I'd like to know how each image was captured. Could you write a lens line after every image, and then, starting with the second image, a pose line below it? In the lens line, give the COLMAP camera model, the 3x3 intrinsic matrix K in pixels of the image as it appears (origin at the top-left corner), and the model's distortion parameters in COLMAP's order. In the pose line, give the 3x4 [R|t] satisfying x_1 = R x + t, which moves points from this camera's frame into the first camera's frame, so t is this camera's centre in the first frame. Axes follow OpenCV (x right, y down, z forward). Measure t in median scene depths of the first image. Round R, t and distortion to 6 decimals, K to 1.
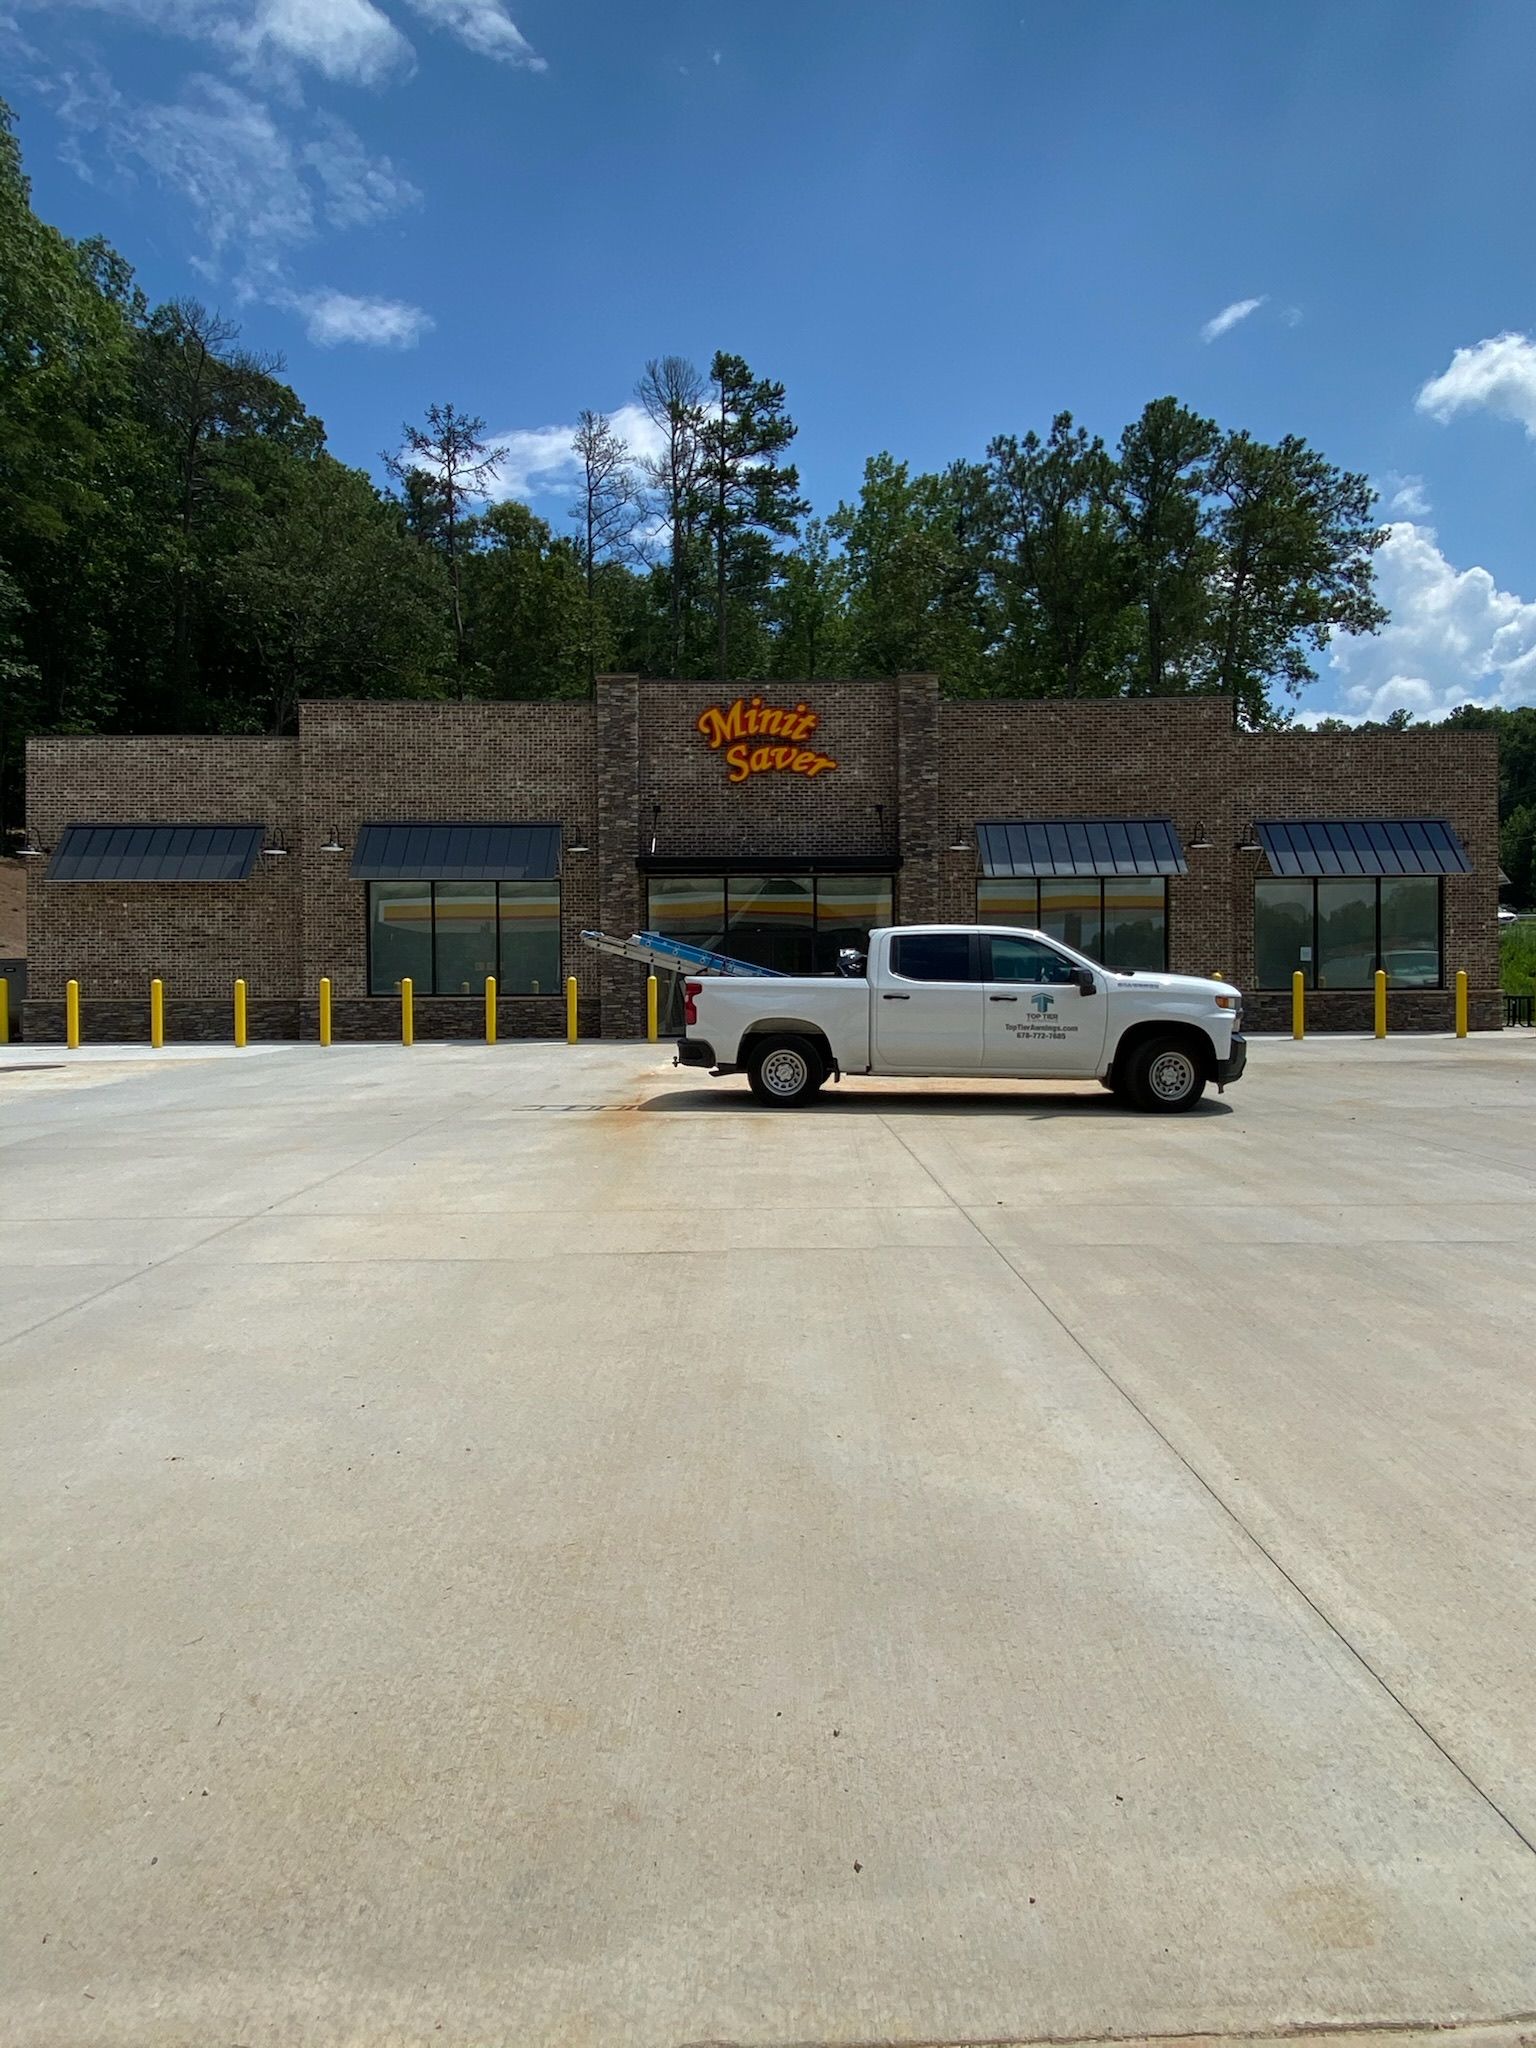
lens RADIAL K [[1454.6, 0, 768.0], [0, 1454.6, 1024.0], [0, 0, 1]] dist [0.077336, -0.000841]
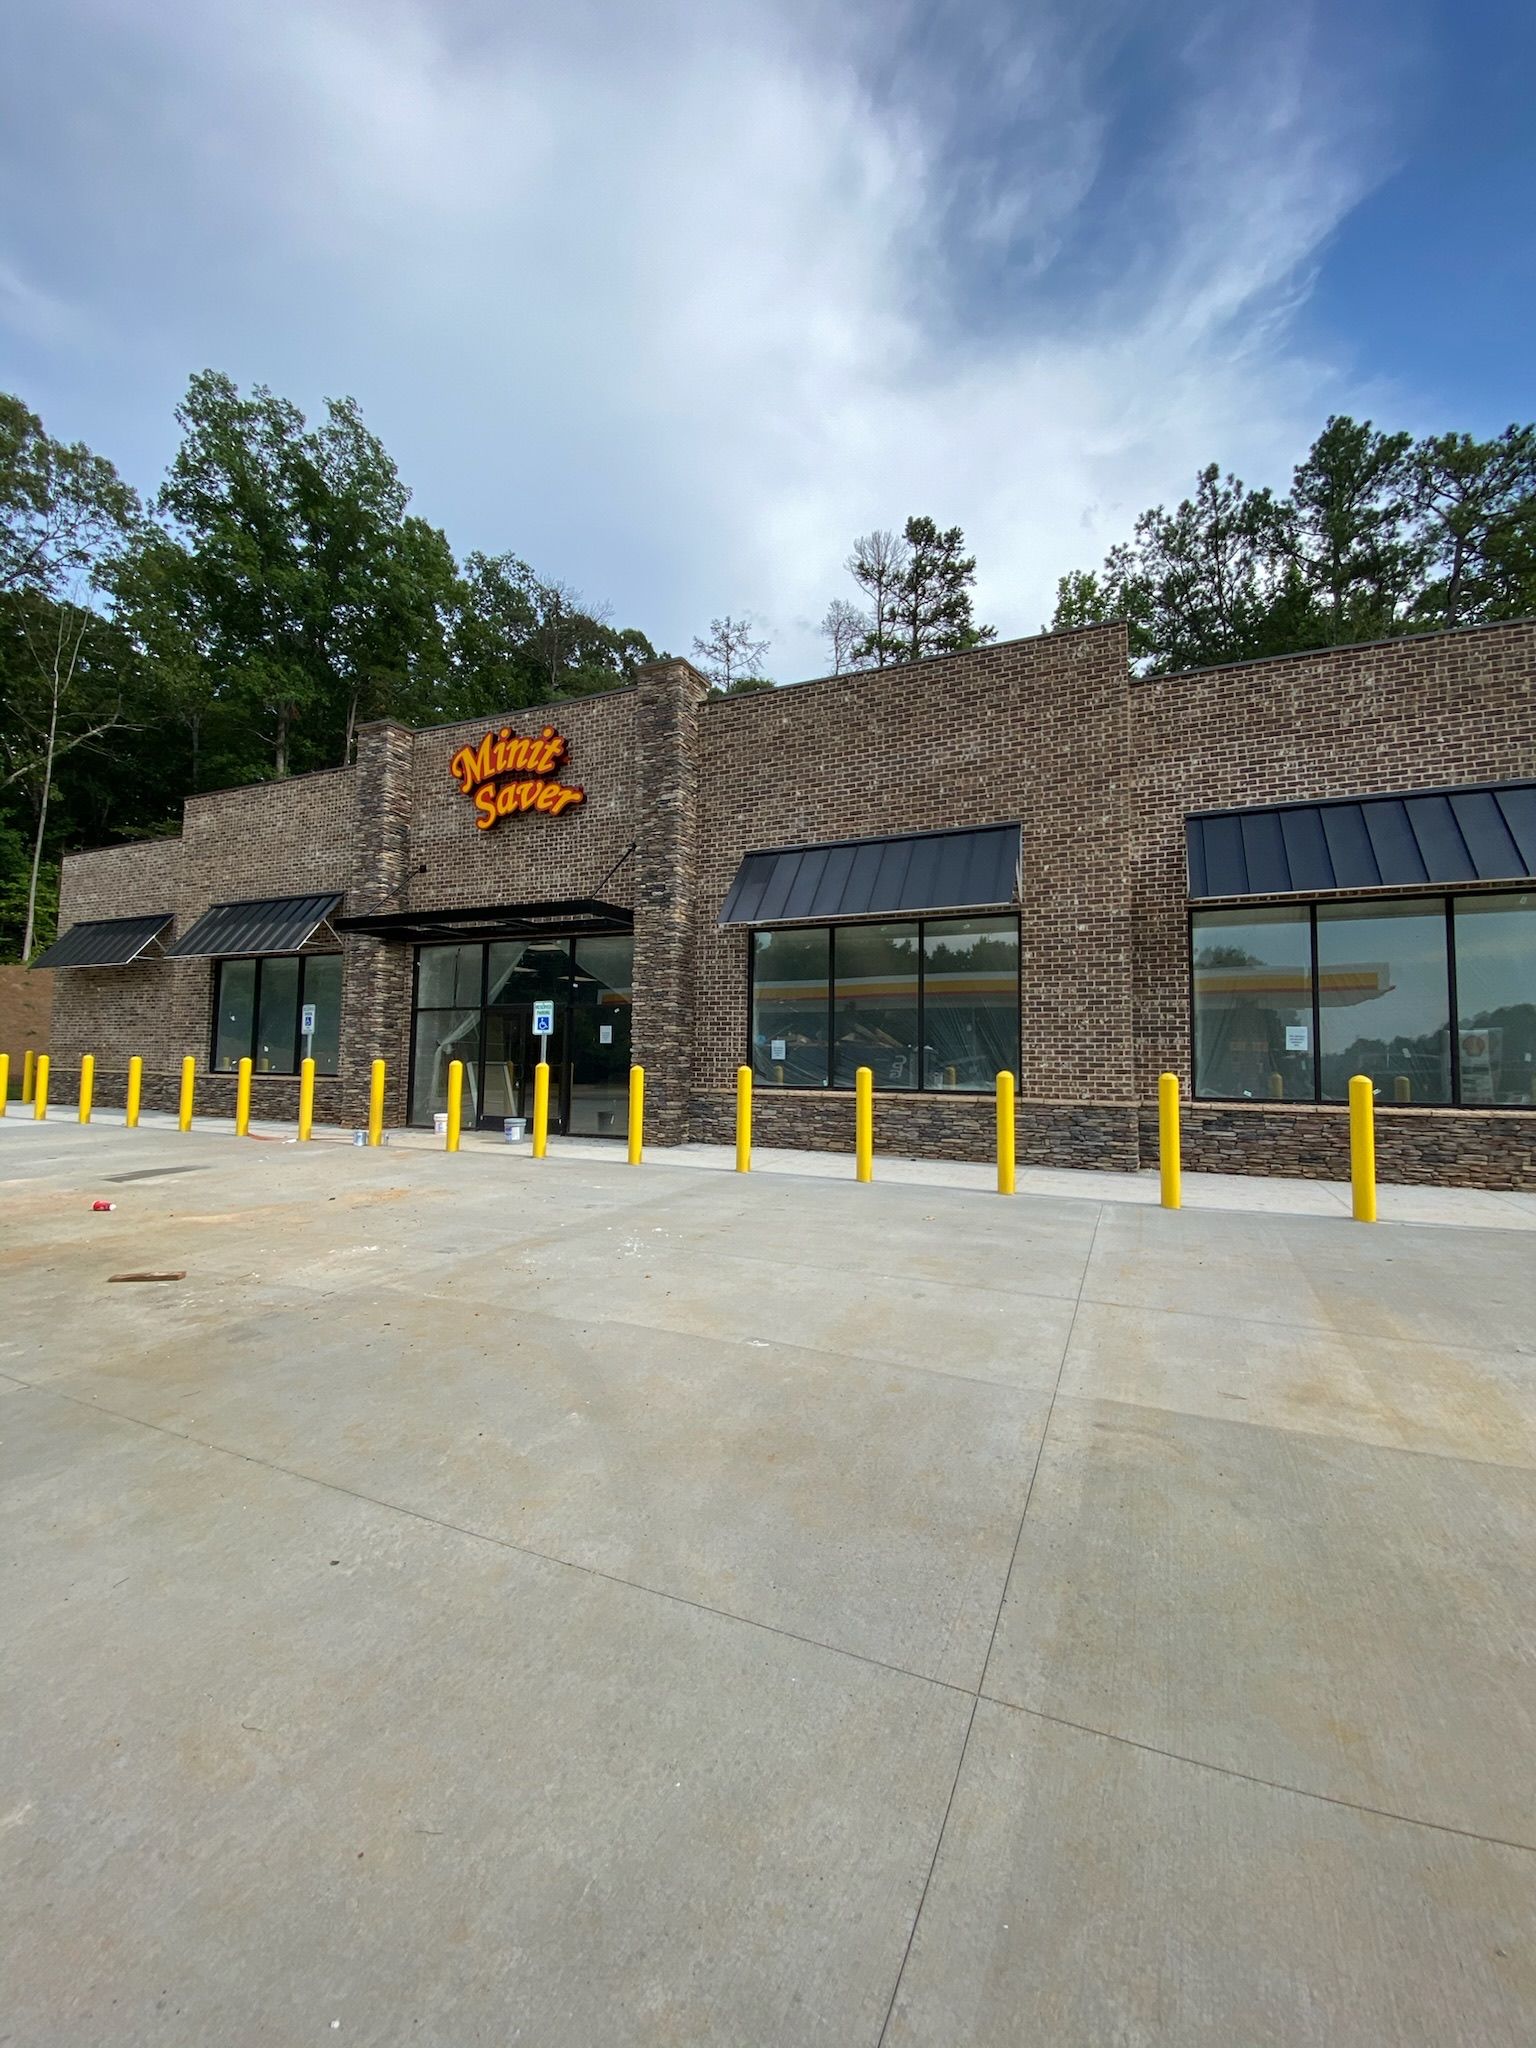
lens RADIAL K [[922.5, 0, 768.0], [0, 922.5, 1024.0], [0, 0, 1]] dist [-0.001385, -0.000284]
pose [[0.877241, -0.000830, -0.480049, 0.379241], [-0.033486, 0.997457, -0.062918, -0.025280], [0.478881, 0.071269, 0.874982, 0.618699]]
